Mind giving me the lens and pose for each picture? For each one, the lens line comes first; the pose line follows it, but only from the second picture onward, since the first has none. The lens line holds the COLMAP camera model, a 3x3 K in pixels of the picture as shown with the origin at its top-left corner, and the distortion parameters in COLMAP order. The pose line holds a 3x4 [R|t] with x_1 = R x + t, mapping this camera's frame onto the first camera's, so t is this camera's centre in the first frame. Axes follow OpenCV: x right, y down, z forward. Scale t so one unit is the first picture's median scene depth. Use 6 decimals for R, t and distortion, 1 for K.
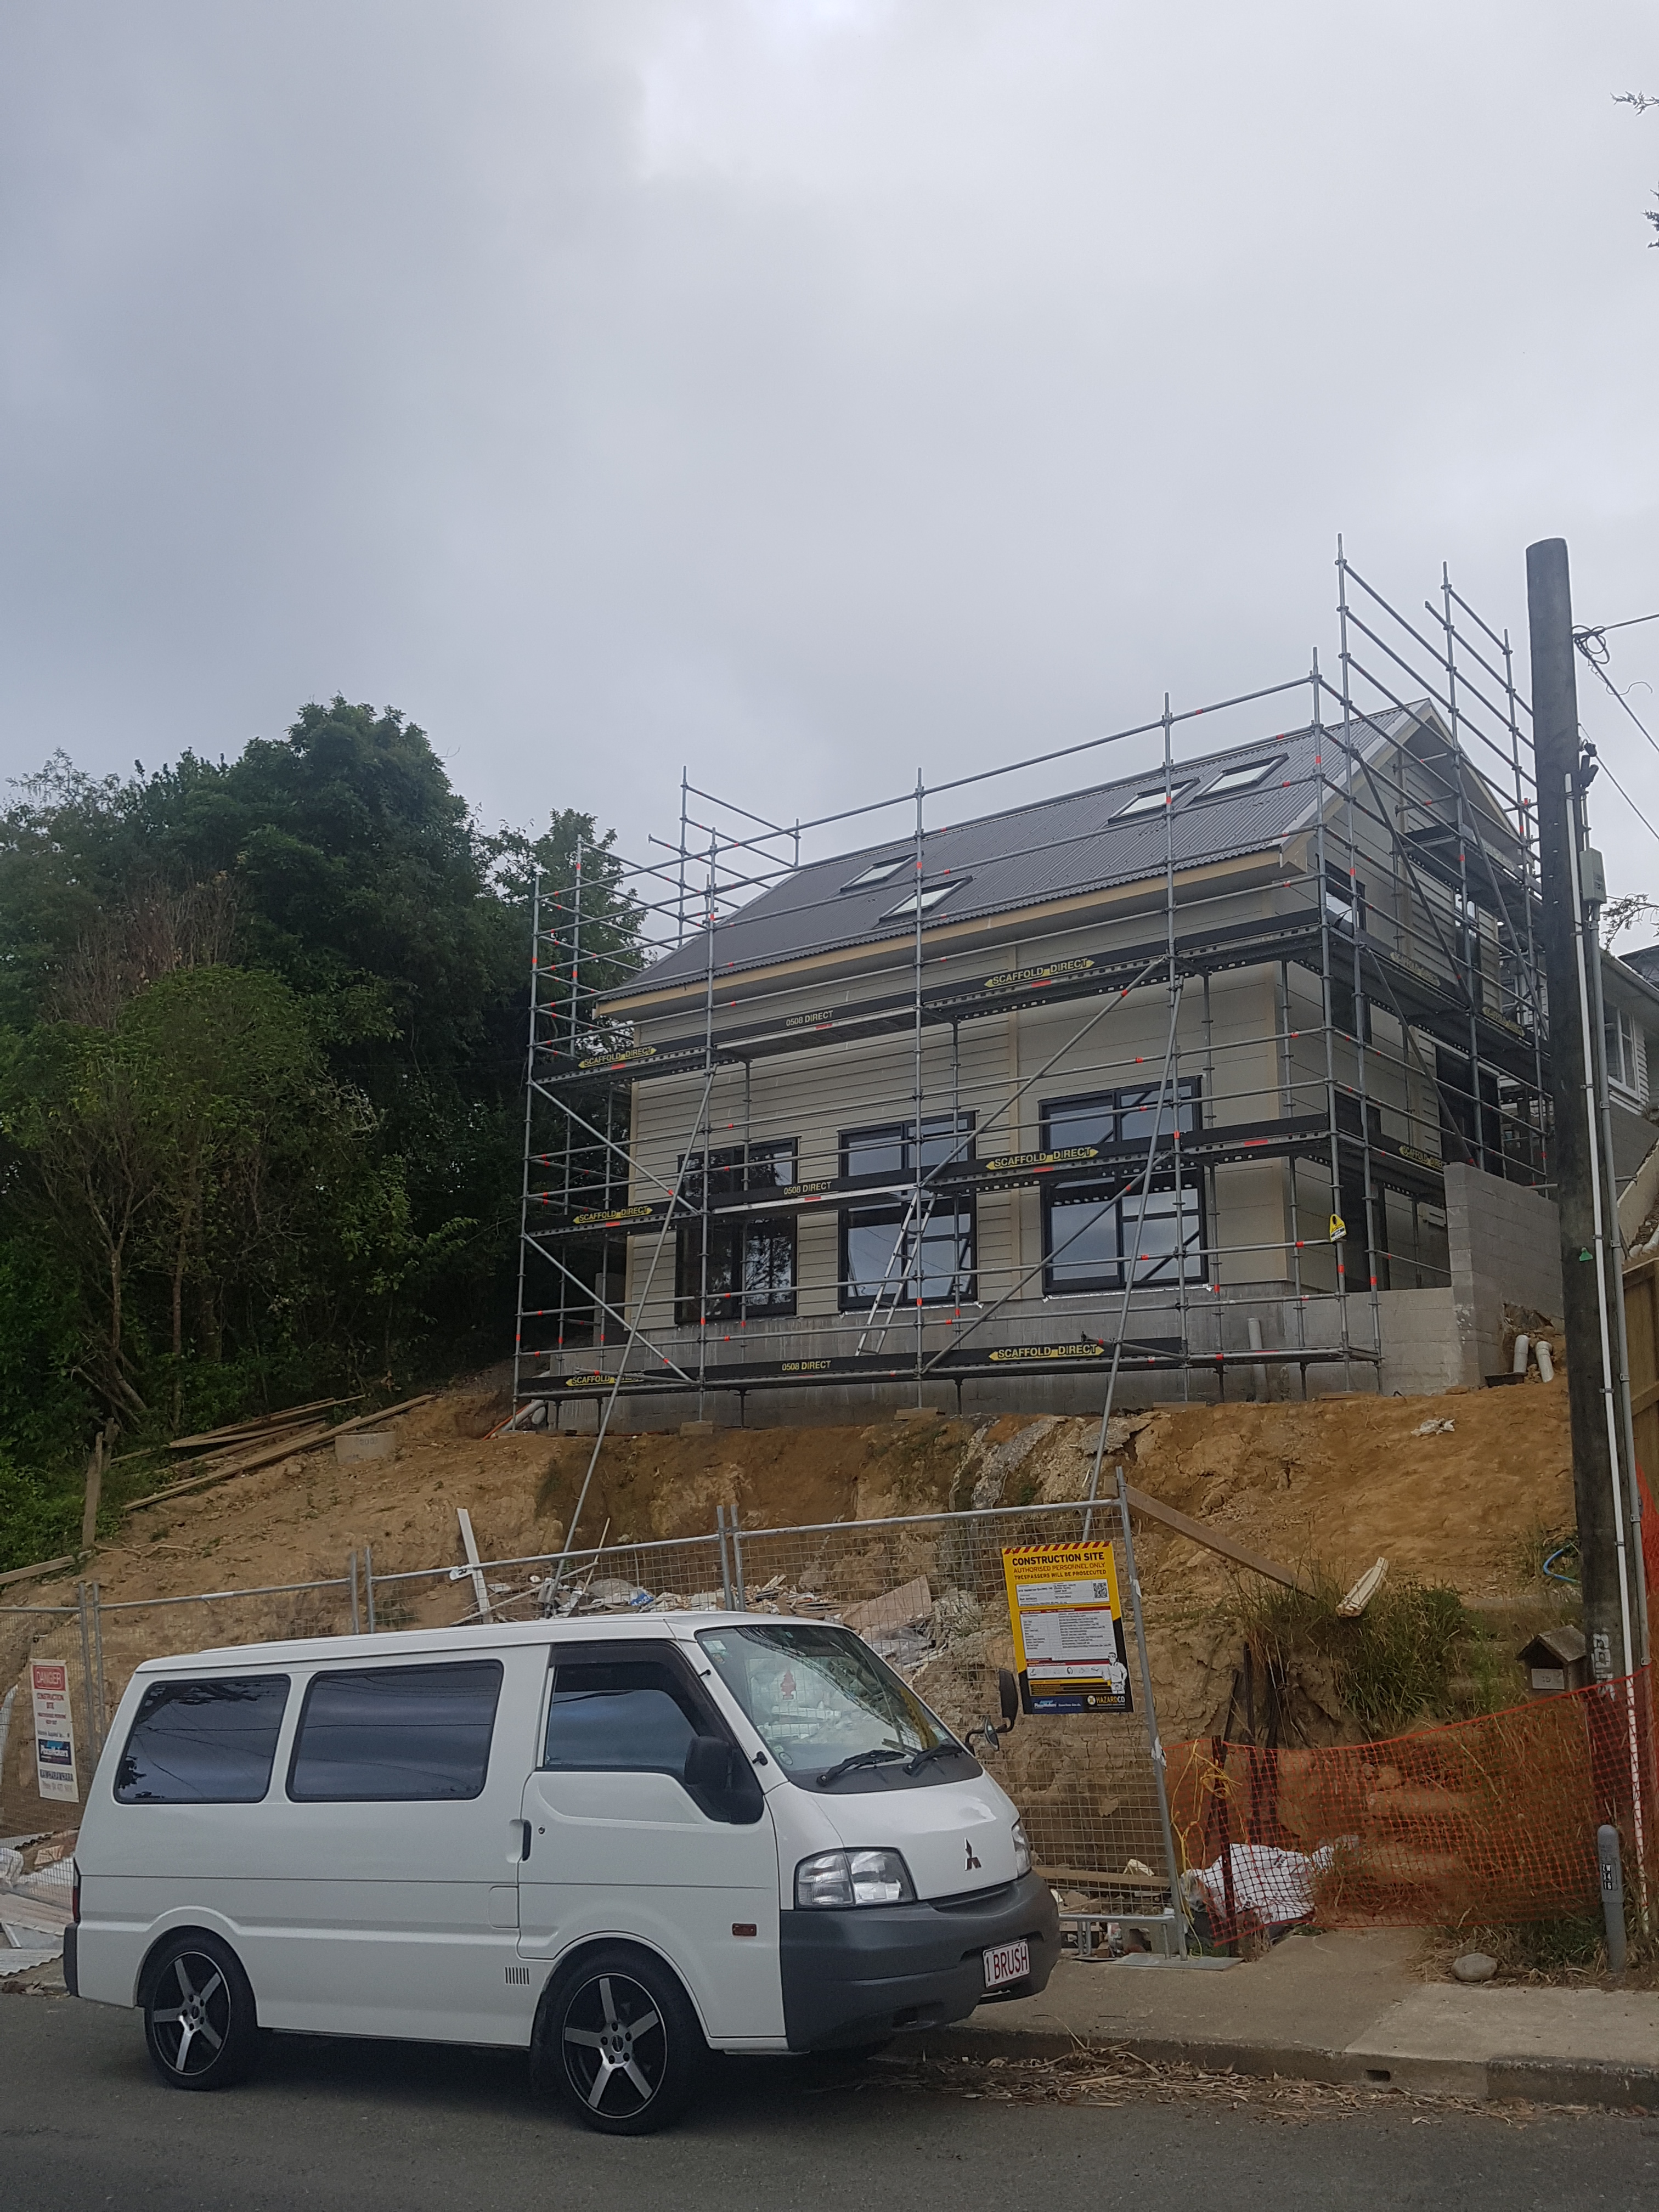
lens RADIAL K [[1918.1, 0, 835.7], [0, 1918.1, 1113.8], [0, 0, 1]] dist [0.206335, -0.003615]
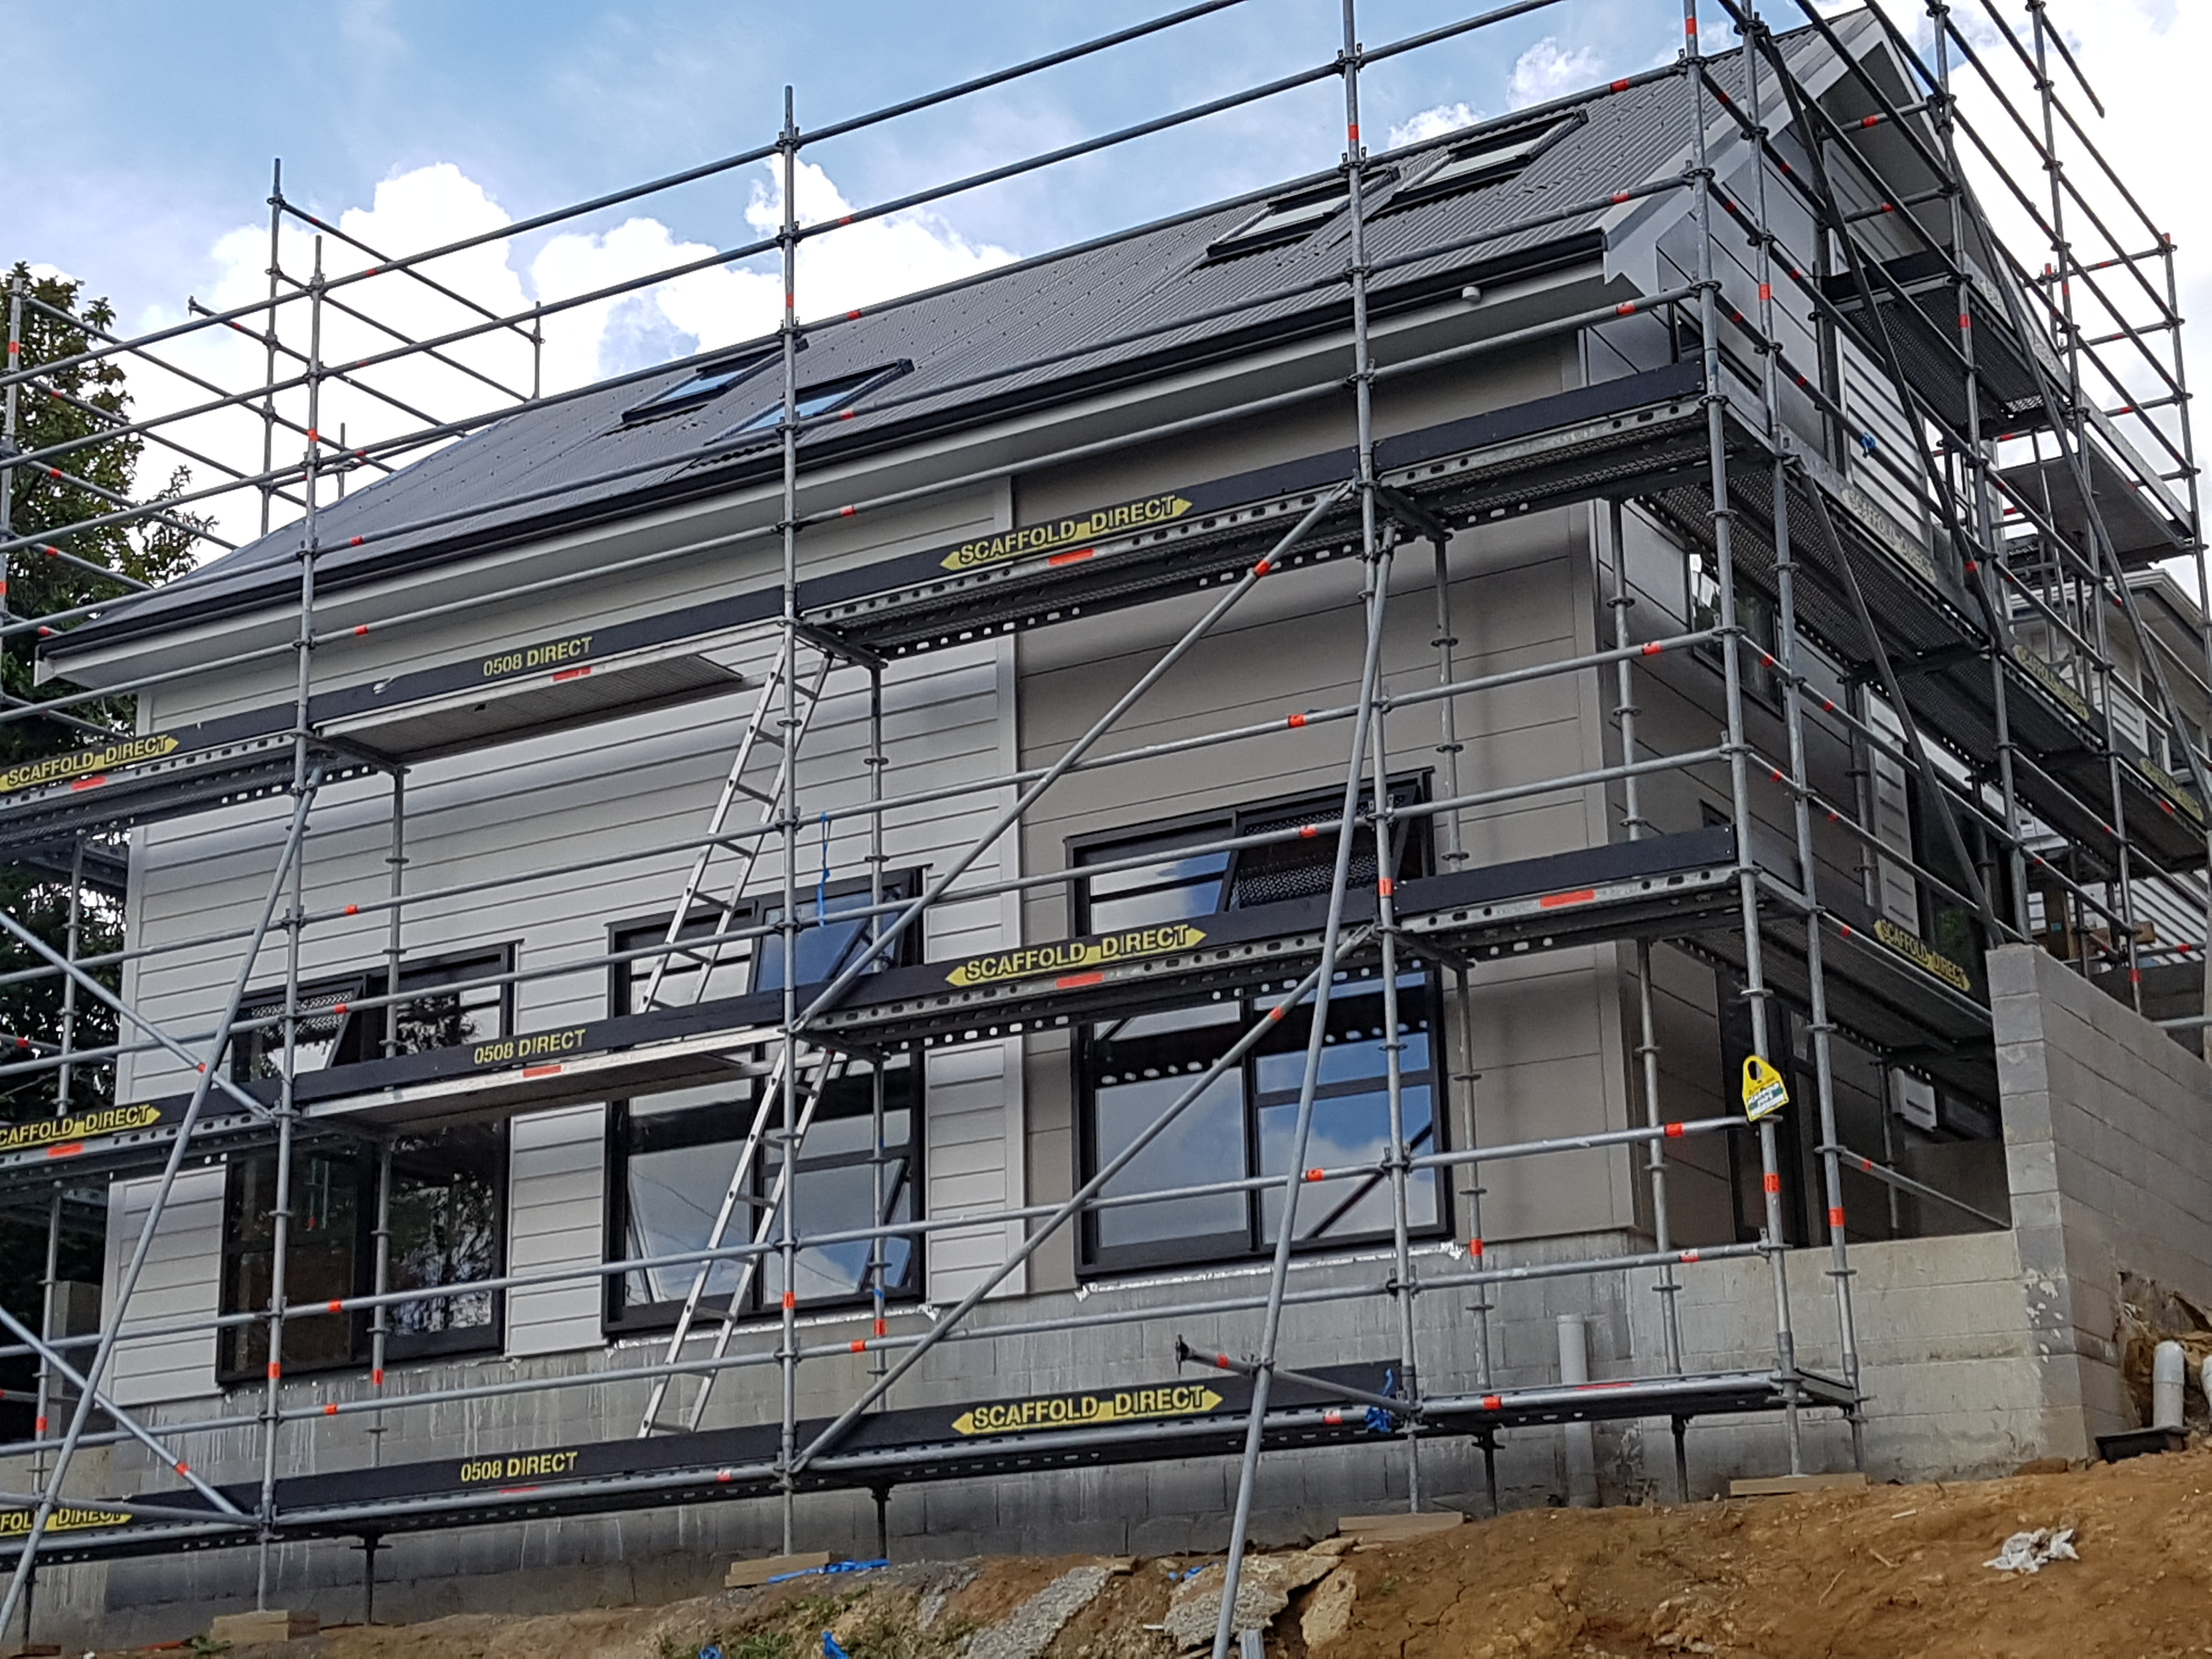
lens RADIAL K [[3475.4, 0, 1101.2], [0, 3475.4, 833.3], [0, 0, 1]] dist [0.218266, 0.046184]
pose [[0.992623, 0.002874, 0.121206, 0.017894], [0.005256, 0.997759, -0.066704, 0.045739], [-0.121126, 0.066849, 0.990384, 0.216791]]
